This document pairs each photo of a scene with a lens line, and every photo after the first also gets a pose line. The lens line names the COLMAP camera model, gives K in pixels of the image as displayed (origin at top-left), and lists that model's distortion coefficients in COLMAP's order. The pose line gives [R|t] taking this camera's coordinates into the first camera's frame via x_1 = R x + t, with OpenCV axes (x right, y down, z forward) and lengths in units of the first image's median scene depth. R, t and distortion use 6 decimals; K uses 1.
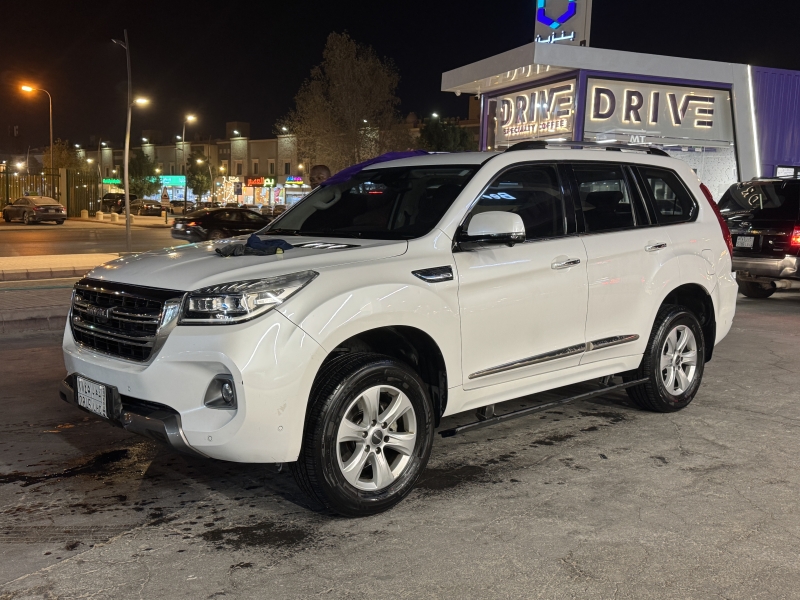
lens RADIAL K [[845.5, 0, 401.4], [0, 845.5, 300.4], [0, 0, 1]] dist [0.000647, 0.000000]
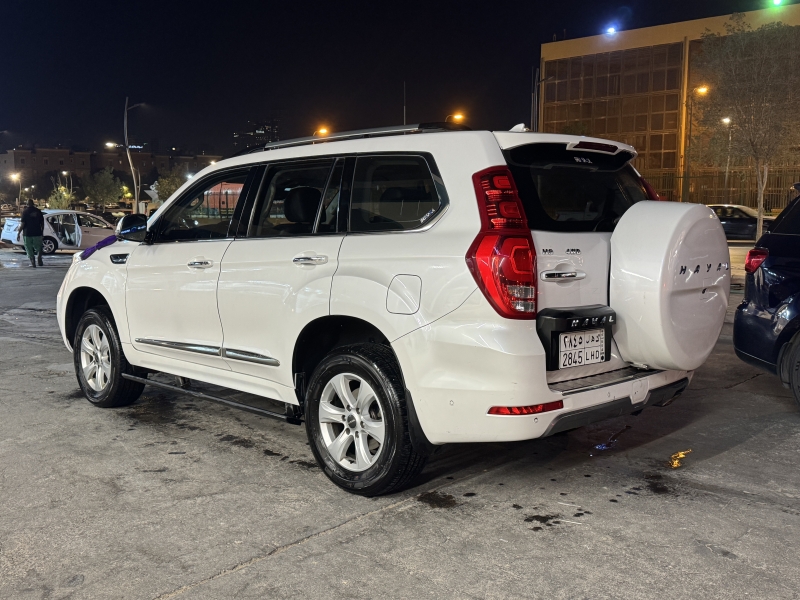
lens RADIAL K [[845.5, 0, 400.4], [0, 845.5, 300.9], [0, 0, 1]] dist [0.000647, 0.000000]
pose [[-0.017170, 0.089565, -0.995833, 1.170658], [-0.100120, 0.990820, 0.090840, -0.110198], [0.994827, 0.101263, -0.008046, 1.192855]]
